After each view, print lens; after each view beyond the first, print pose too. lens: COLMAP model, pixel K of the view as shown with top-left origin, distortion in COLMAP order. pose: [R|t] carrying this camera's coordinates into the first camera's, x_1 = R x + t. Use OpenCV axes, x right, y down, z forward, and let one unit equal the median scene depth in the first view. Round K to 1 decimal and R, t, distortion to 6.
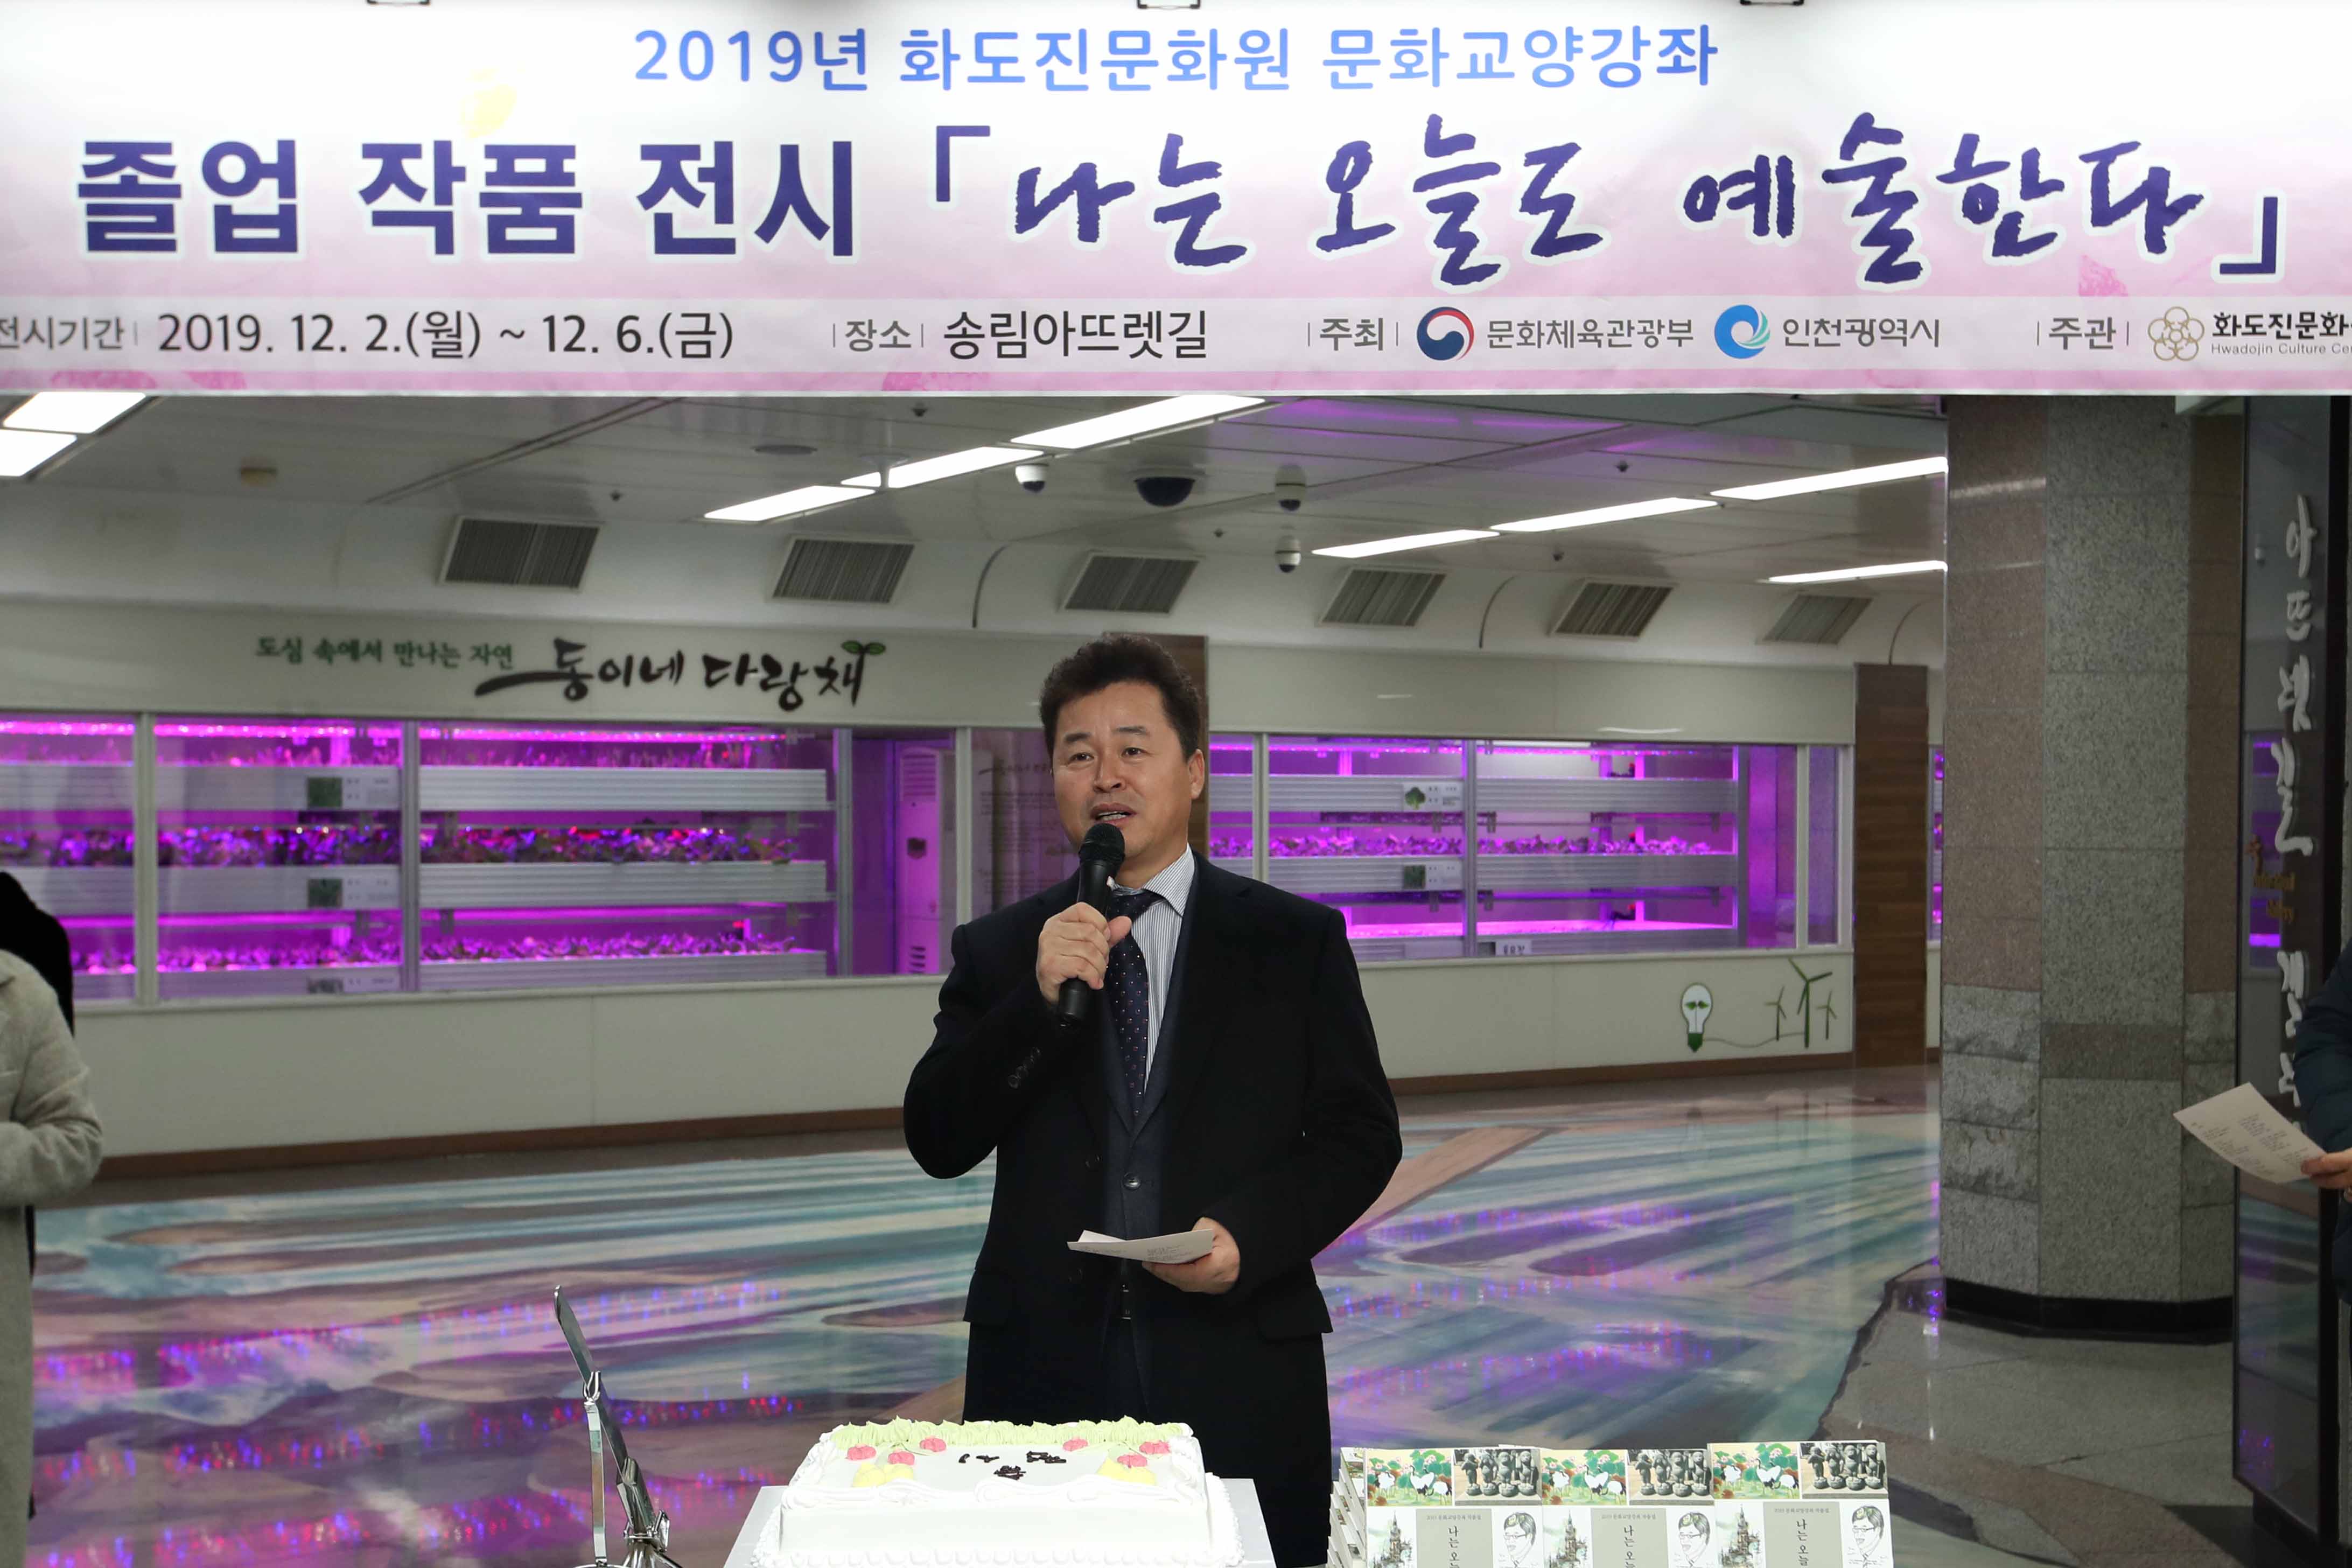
lens RADIAL K [[2786.3, 0, 1186.6], [0, 2786.3, 886.4], [0, 0, 1]] dist [0.038274, 0.073976]
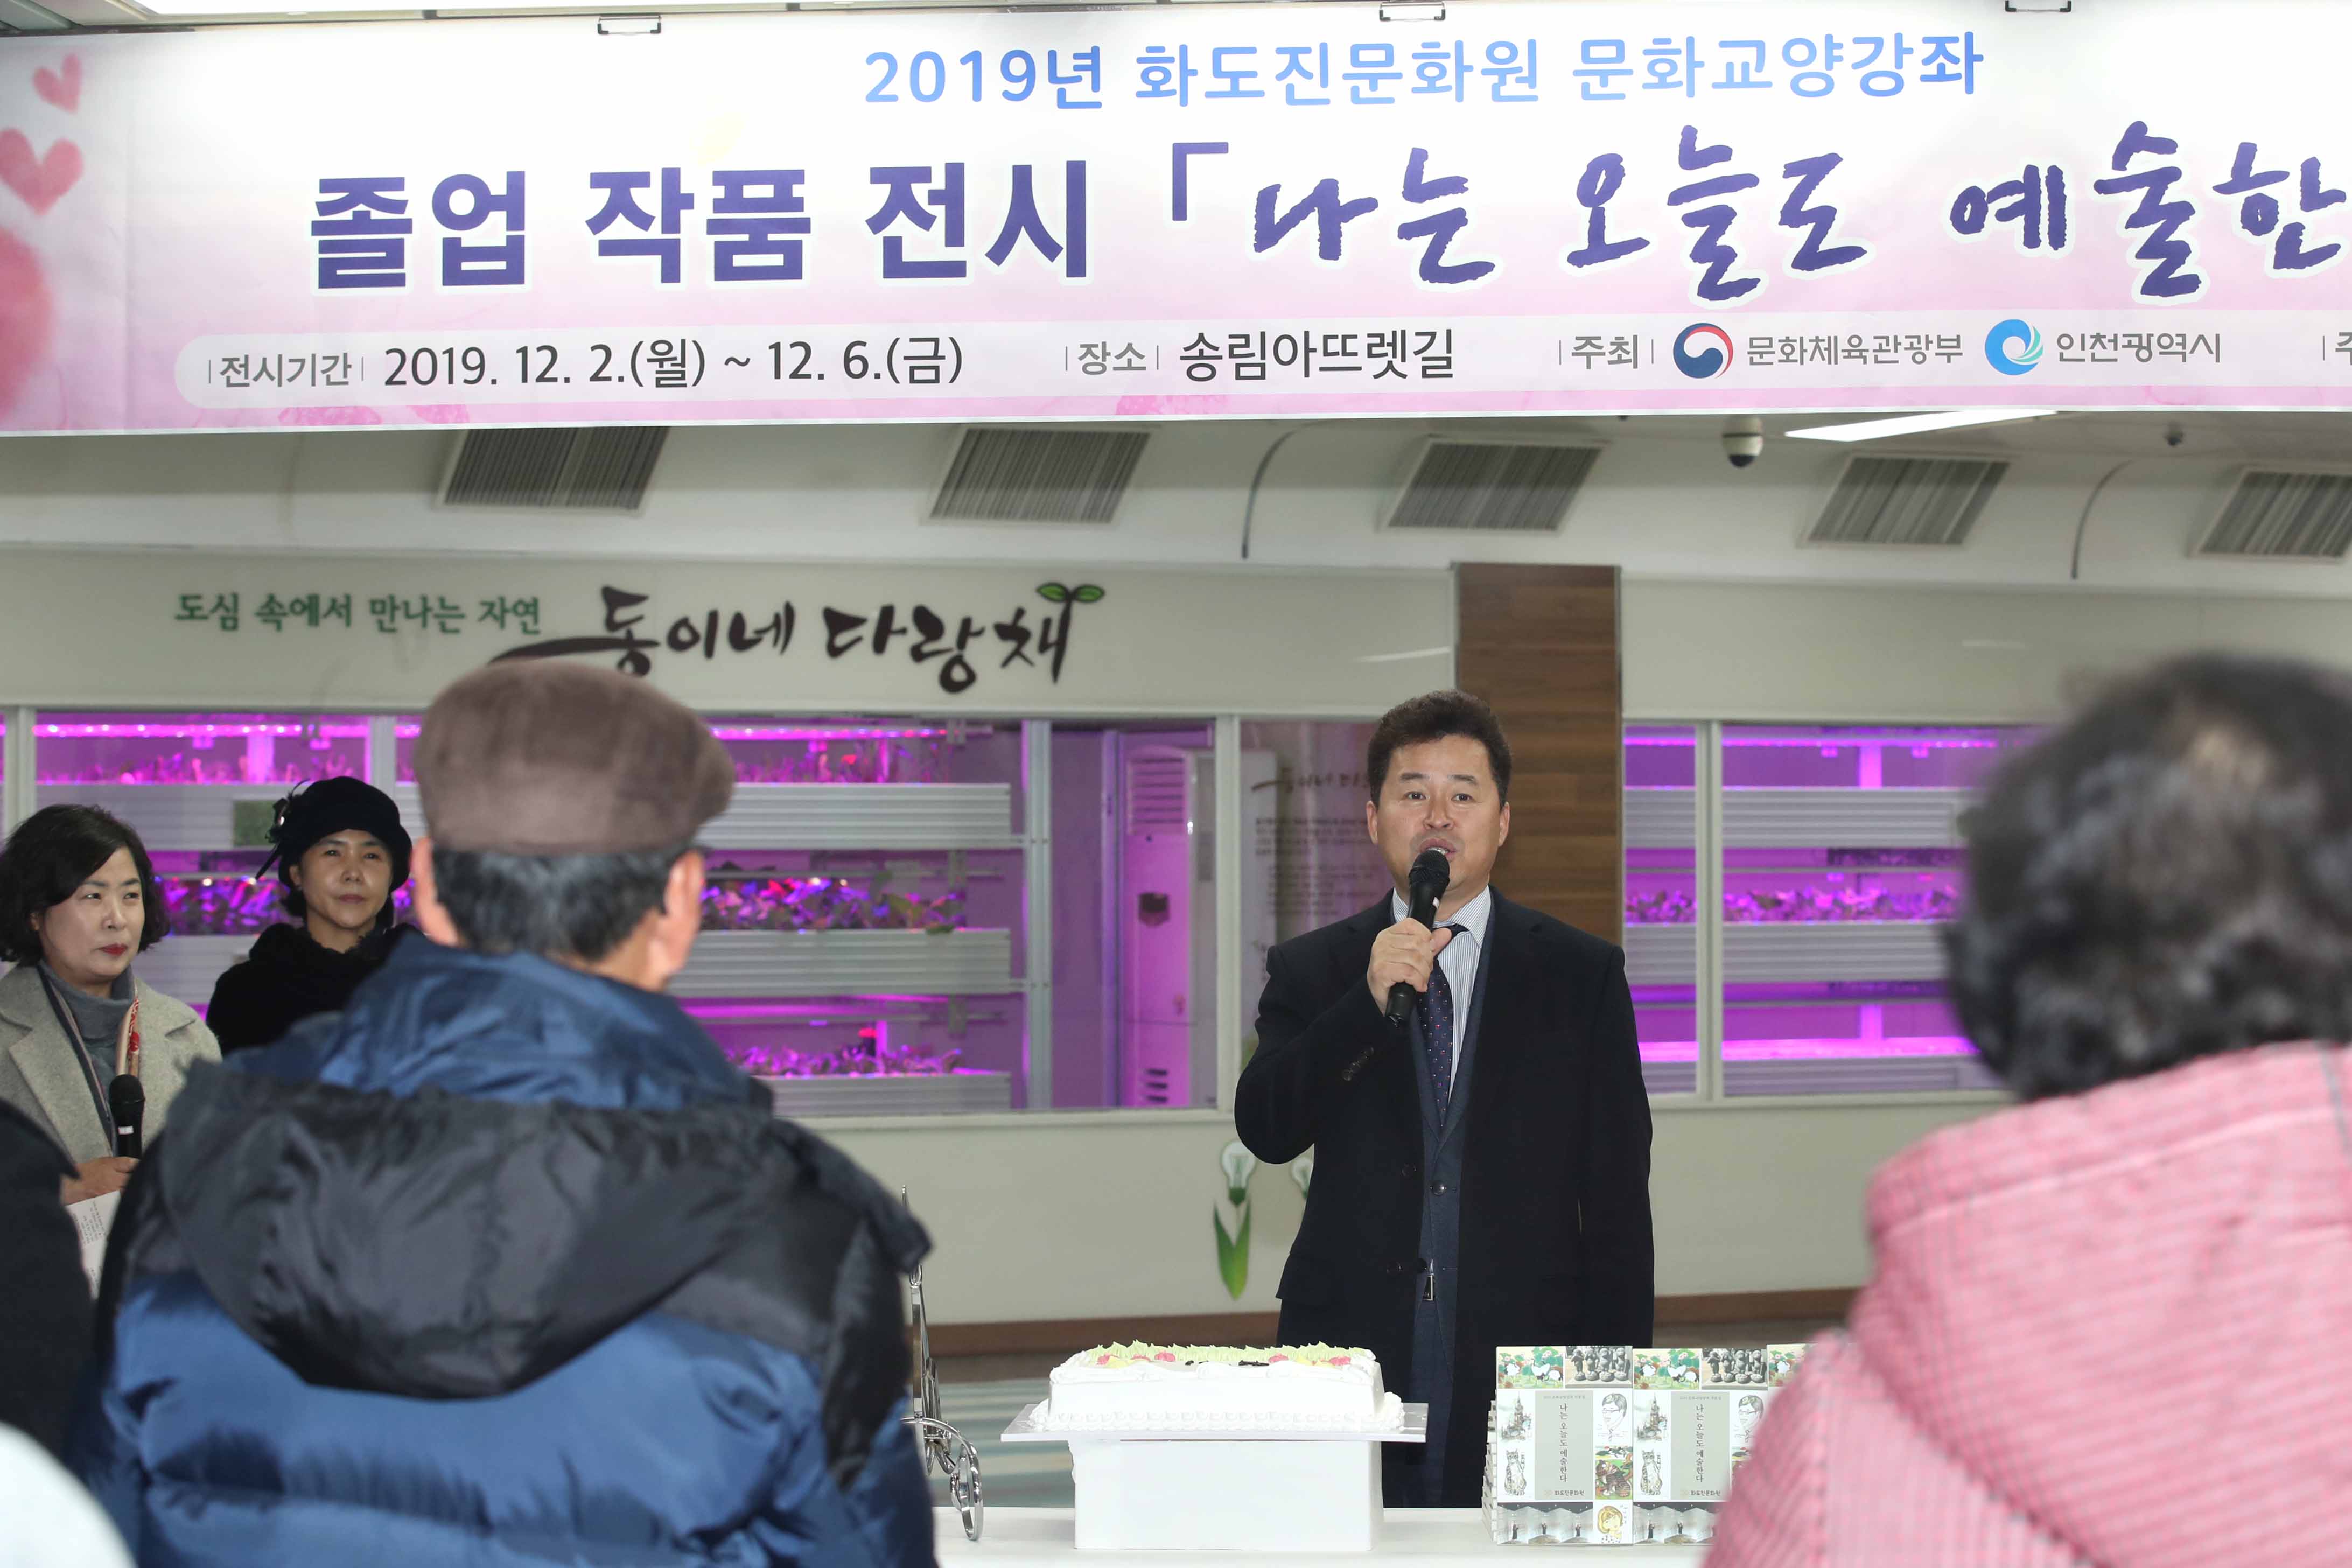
lens RADIAL K [[5911.3, 0, 1176.0], [0, 5911.3, 784.0], [0, 0, 1]] dist [-0.157411, 0.111216]
pose [[0.995679, -0.003955, -0.092778, 0.099715], [0.000485, 0.999301, -0.037388, 0.025442], [0.092861, 0.037181, 0.994985, -1.018308]]
